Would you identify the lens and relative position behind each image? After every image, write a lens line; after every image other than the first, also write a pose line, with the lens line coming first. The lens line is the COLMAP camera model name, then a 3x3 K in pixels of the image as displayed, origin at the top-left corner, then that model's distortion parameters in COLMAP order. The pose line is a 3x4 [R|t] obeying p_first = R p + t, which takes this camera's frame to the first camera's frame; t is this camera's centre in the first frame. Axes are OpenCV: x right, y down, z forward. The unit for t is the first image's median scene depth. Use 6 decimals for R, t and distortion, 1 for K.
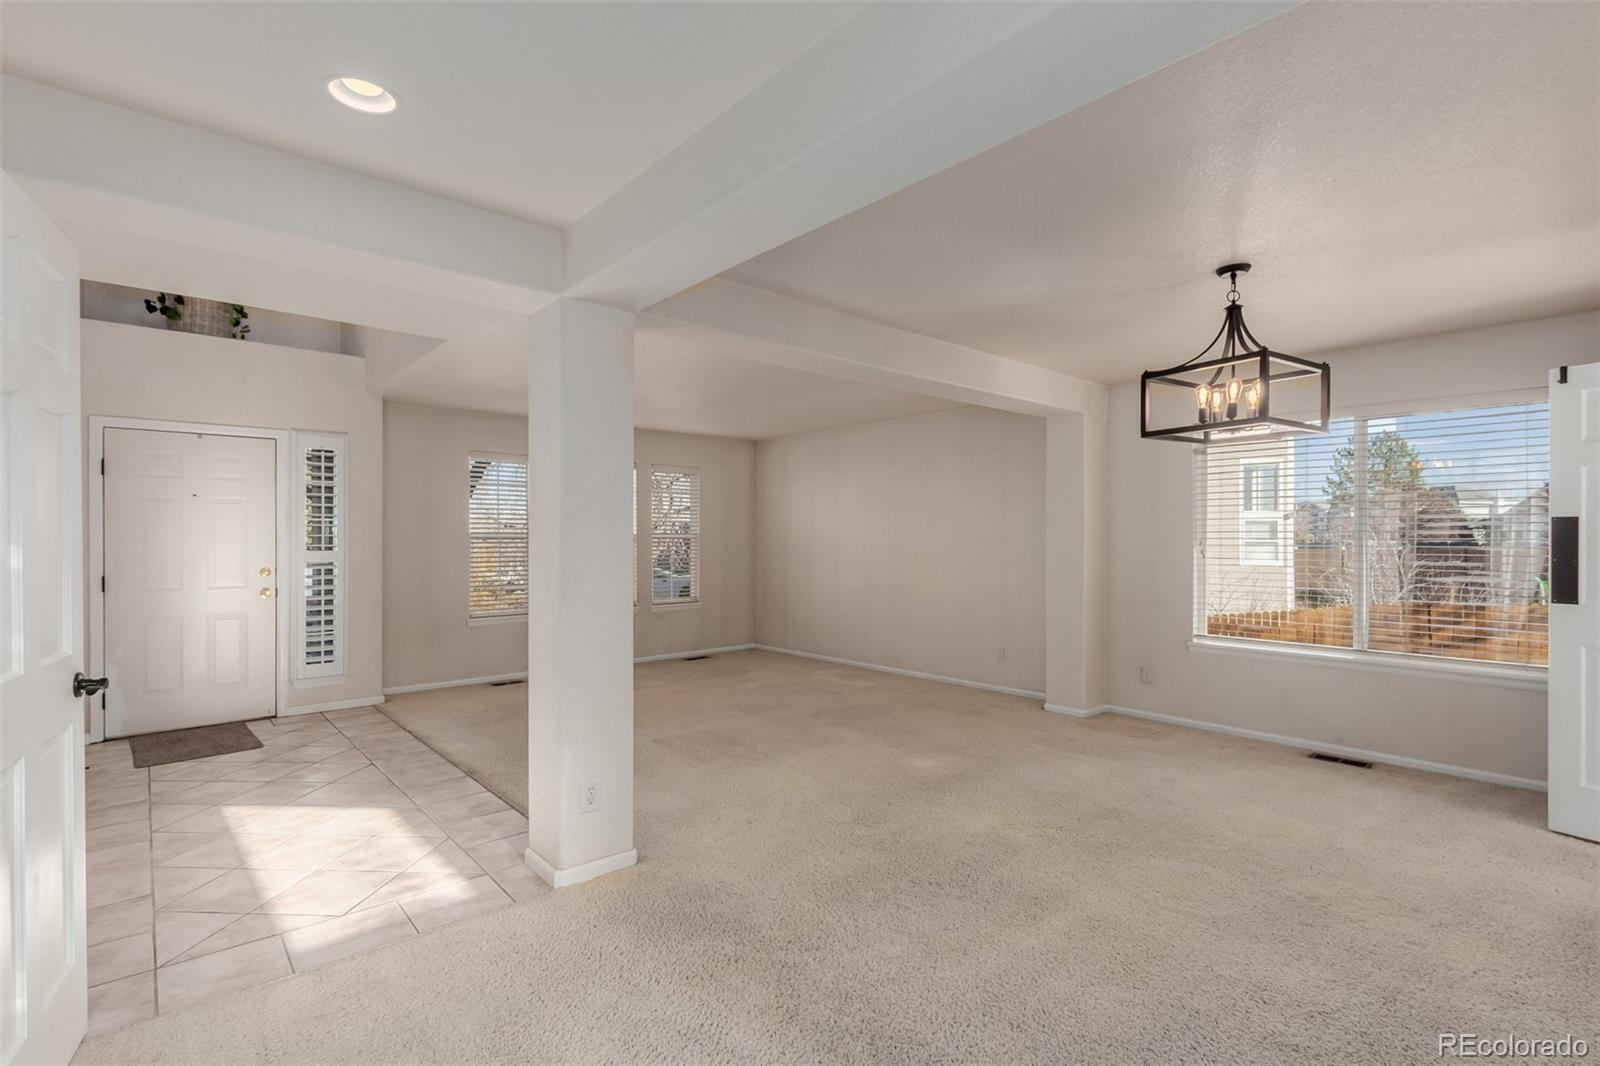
lens RADIAL K [[741.1, 0, 801.4], [0, 741.1, 552.9], [0, 0, 1]] dist [0.000580, -0.000302]
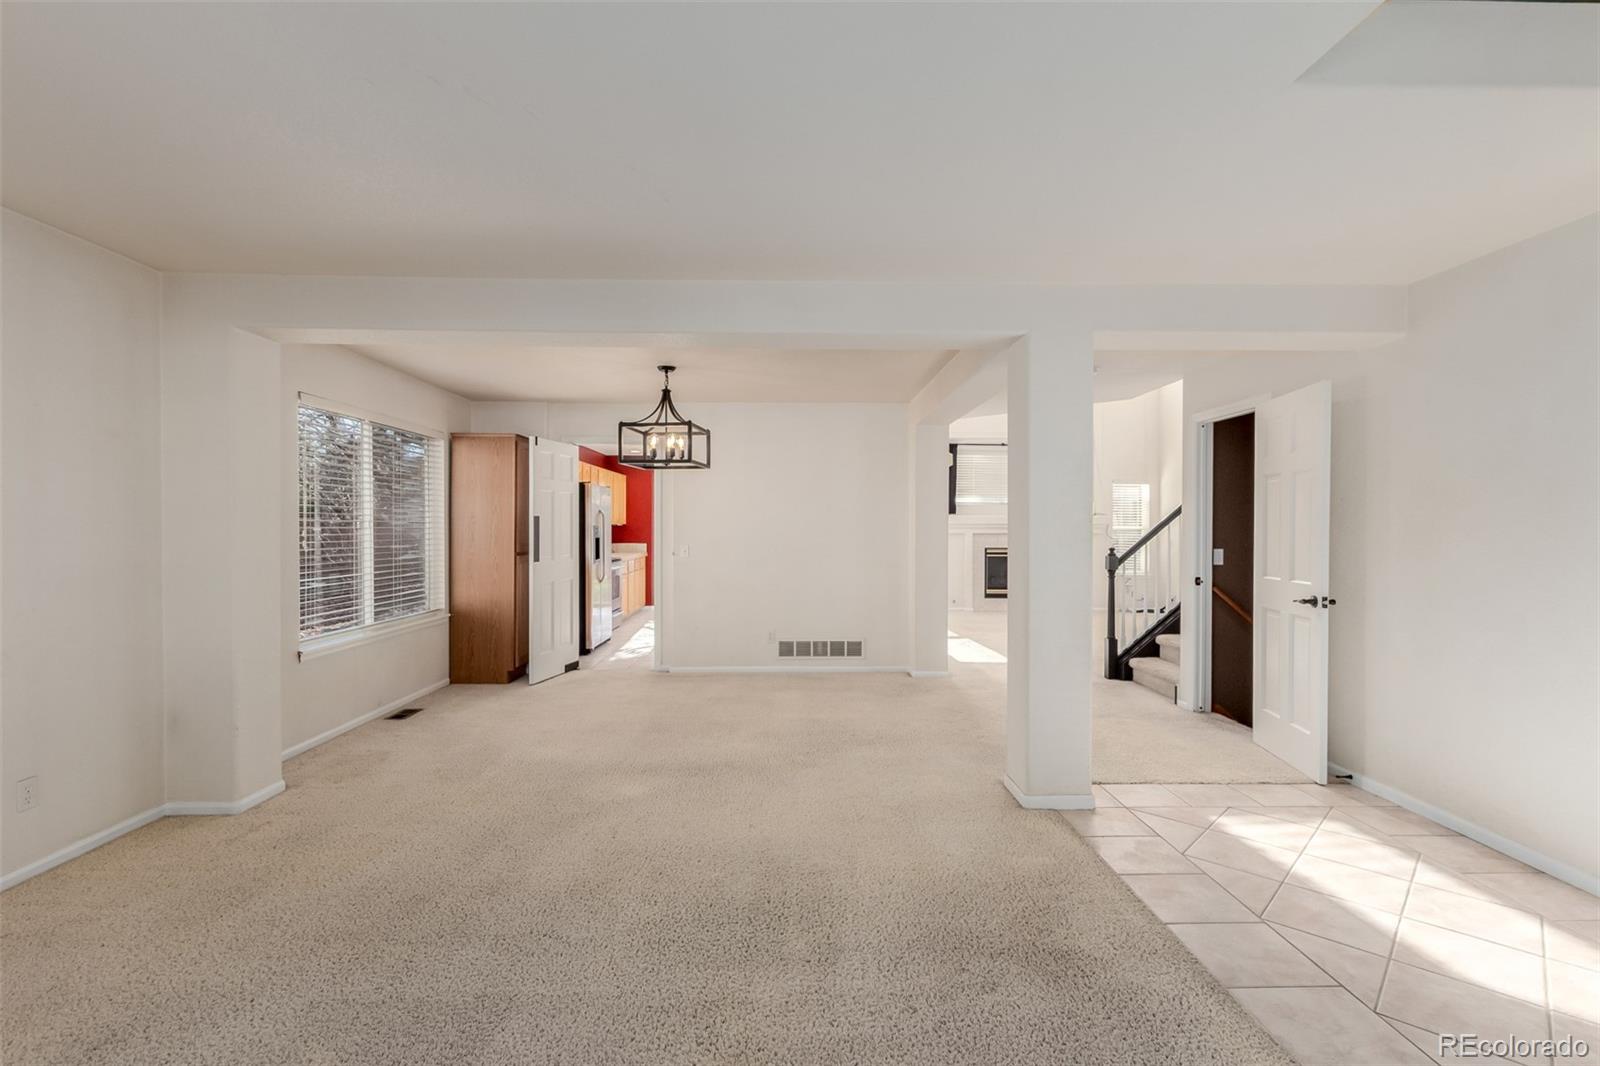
lens RADIAL K [[741.2, 0, 793.3], [0, 741.2, 532.6], [0, 0, 1]] dist [0.001327, 0.000143]
pose [[-0.774067, -0.006873, 0.633066, -0.426026], [0.004421, 0.999858, 0.016261, -0.024477], [-0.633088, 0.015386, -0.773927, 1.248527]]
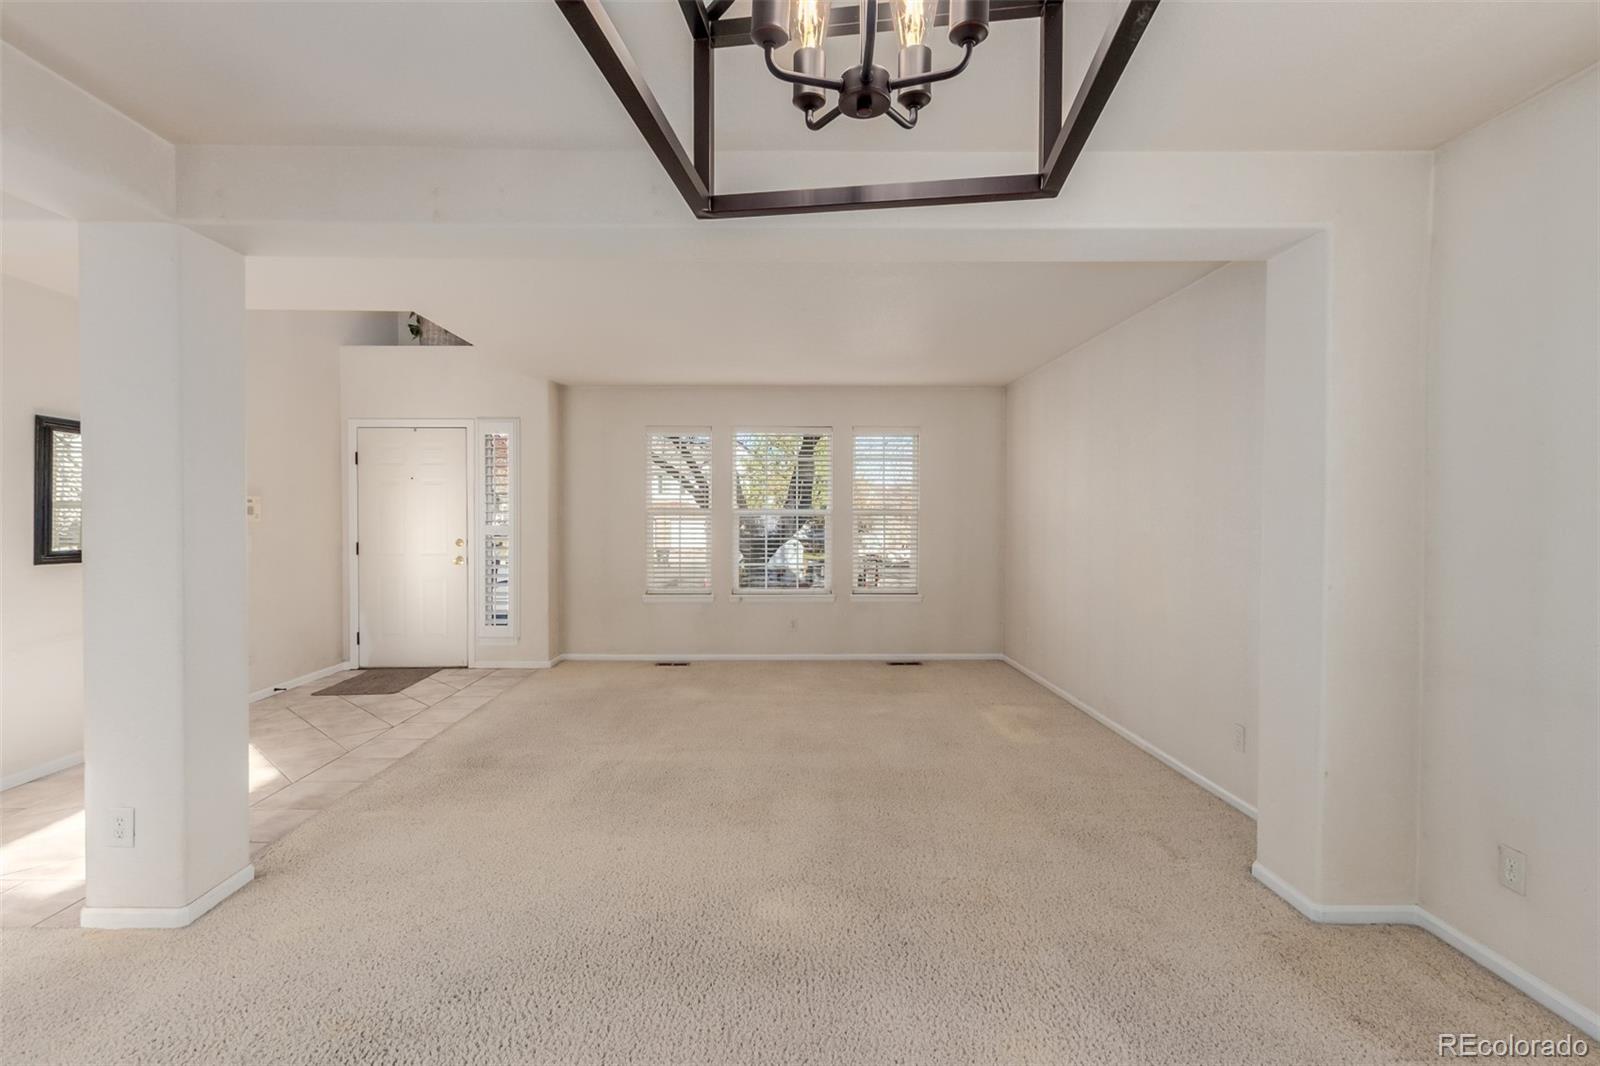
lens RADIAL K [[741.2, 0, 793.3], [0, 741.2, 532.6], [0, 0, 1]] dist [0.001327, 0.000143]
pose [[0.755923, 0.017405, -0.654429, 0.442030], [-0.014764, 0.999846, 0.009539, -0.008686], [0.654494, 0.002451, 0.756063, 0.471819]]
